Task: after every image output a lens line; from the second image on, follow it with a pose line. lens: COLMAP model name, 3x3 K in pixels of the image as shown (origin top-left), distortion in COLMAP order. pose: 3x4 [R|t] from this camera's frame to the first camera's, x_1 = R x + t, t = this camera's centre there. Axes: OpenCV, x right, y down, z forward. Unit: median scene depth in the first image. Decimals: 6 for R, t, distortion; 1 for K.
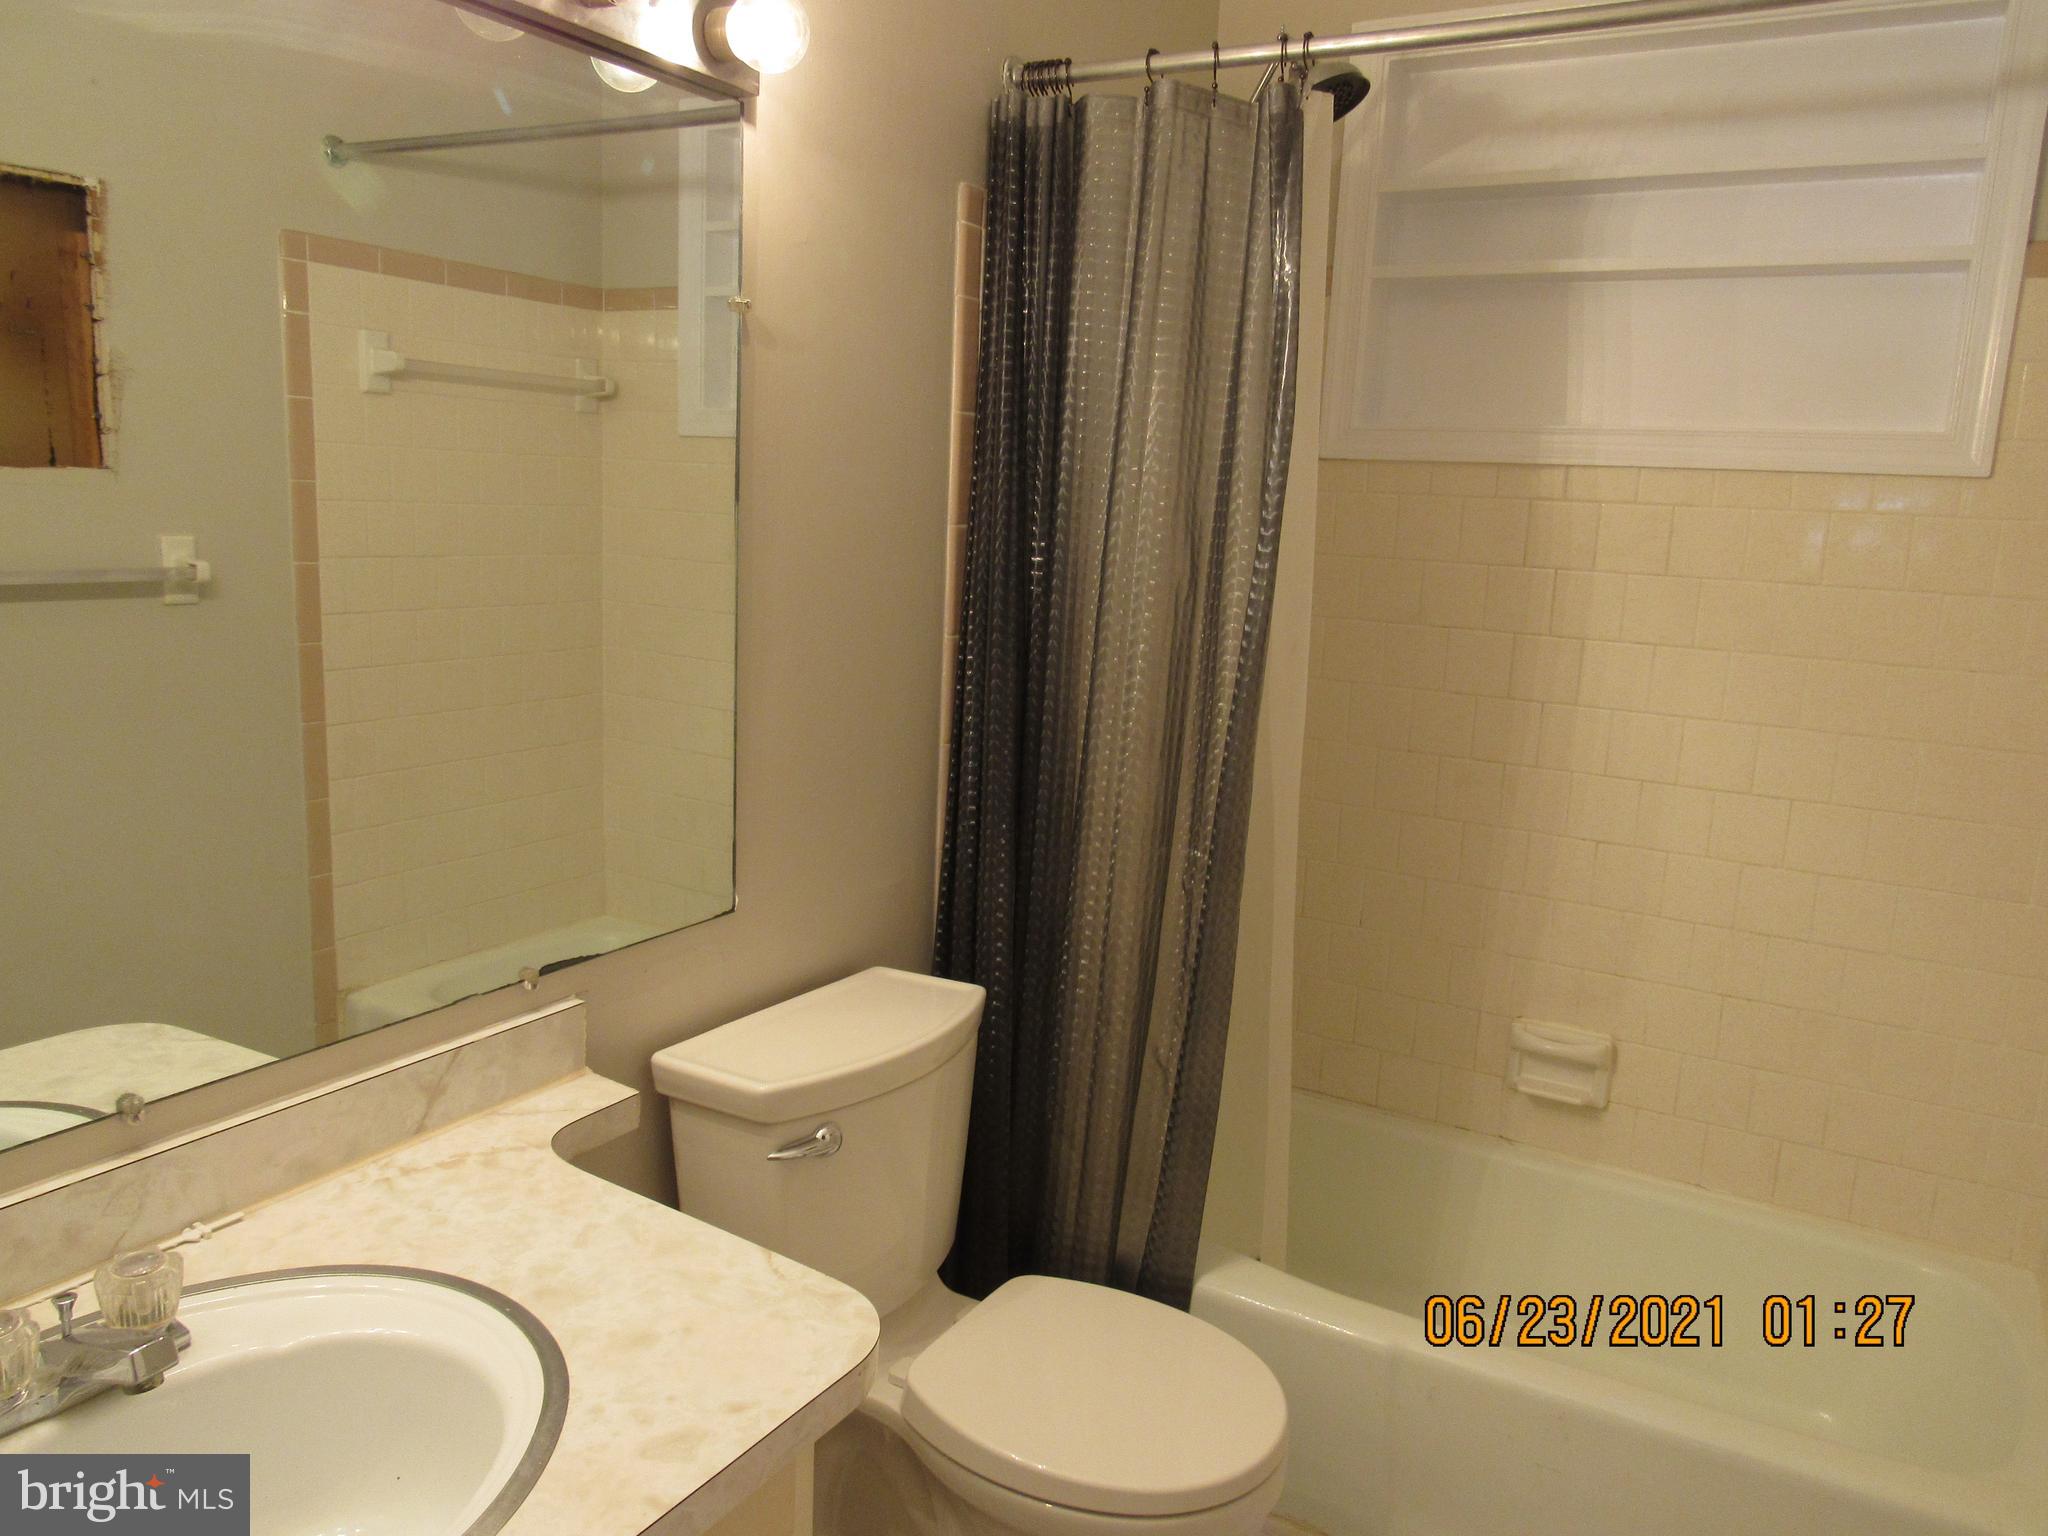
lens RADIAL K [[1470.9, 0, 1025.0], [0, 1470.9, 773.1], [0, 0, 1]] dist [-0.027646, 0.008937]
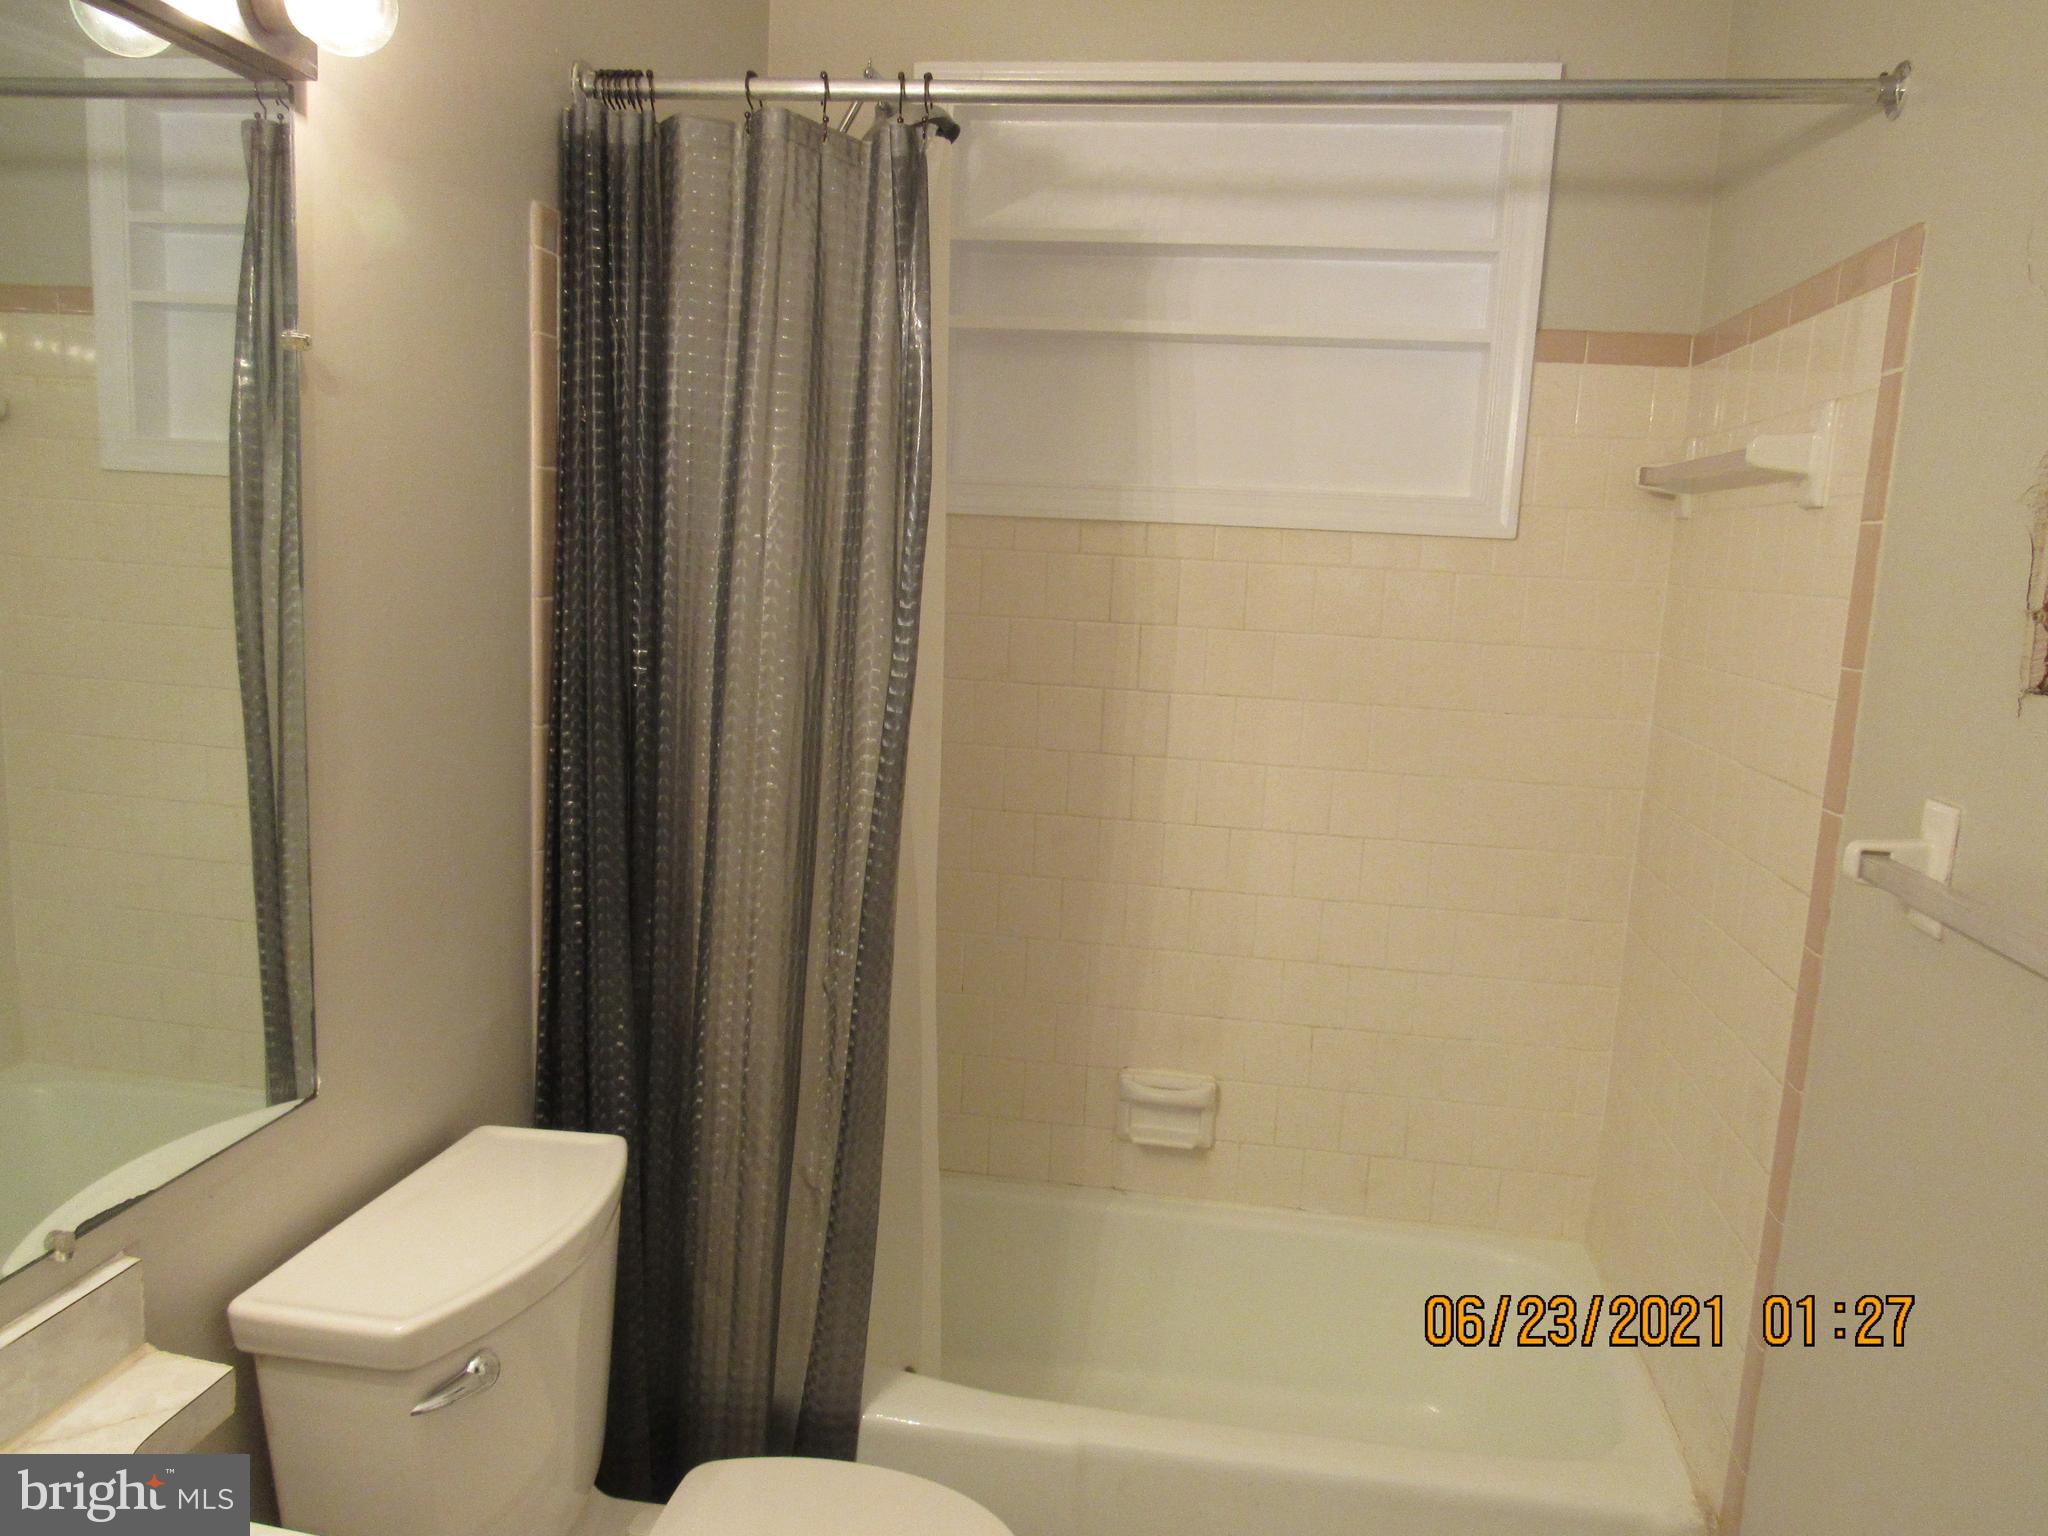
lens RADIAL K [[1470.9, 0, 1021.9], [0, 1470.9, 771.4], [0, 0, 1]] dist [-0.027646, 0.008937]
pose [[0.928701, -0.056942, 0.366433, -0.107756], [0.060674, 0.998157, 0.001334, -0.052610], [-0.365833, 0.020994, 0.930444, 0.104084]]
